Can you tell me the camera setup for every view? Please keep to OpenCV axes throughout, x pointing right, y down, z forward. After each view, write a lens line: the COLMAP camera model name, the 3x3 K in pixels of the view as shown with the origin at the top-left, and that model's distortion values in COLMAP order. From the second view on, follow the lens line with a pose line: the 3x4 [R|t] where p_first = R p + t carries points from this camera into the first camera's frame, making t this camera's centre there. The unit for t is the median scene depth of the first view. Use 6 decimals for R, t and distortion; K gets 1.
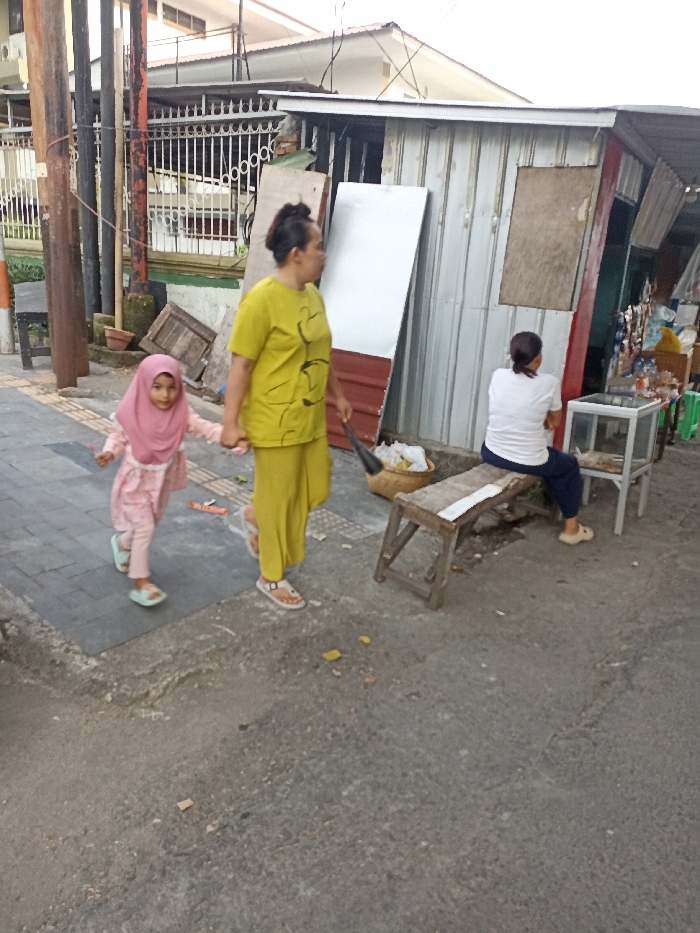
lens RADIAL K [[678.3, 0, 355.8], [0, 678.3, 469.7], [0, 0, 1]] dist [0.067131, -0.067645]
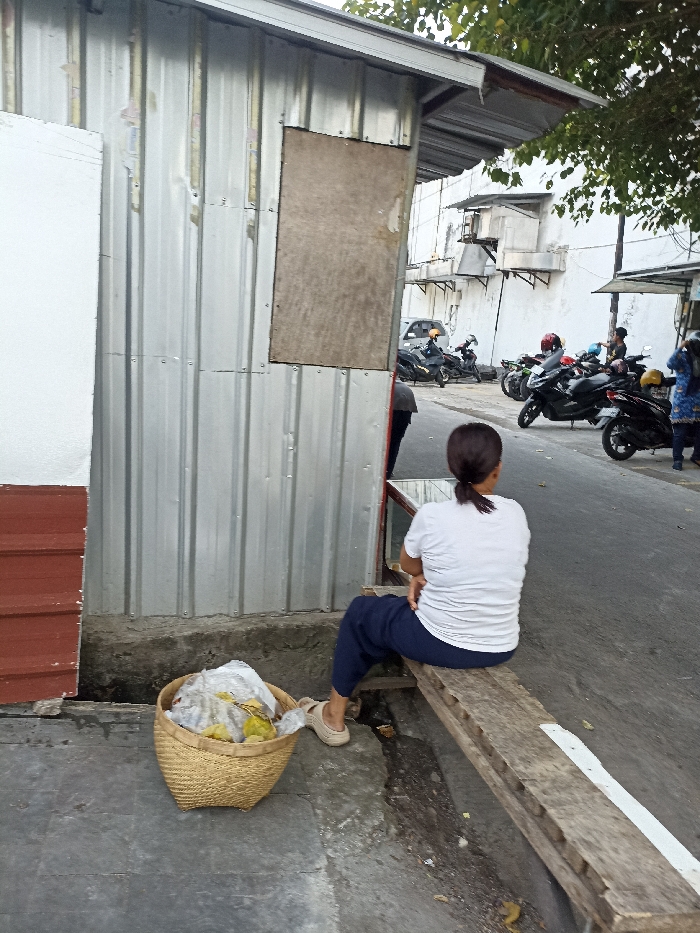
lens RADIAL K [[678.3, 0, 355.8], [0, 678.3, 469.7], [0, 0, 1]] dist [0.067131, -0.067645]
pose [[0.628615, -0.178158, 0.757036, -0.205428], [0.192332, 0.978784, 0.070638, -0.191369], [-0.753560, 0.101199, 0.649544, 0.614446]]
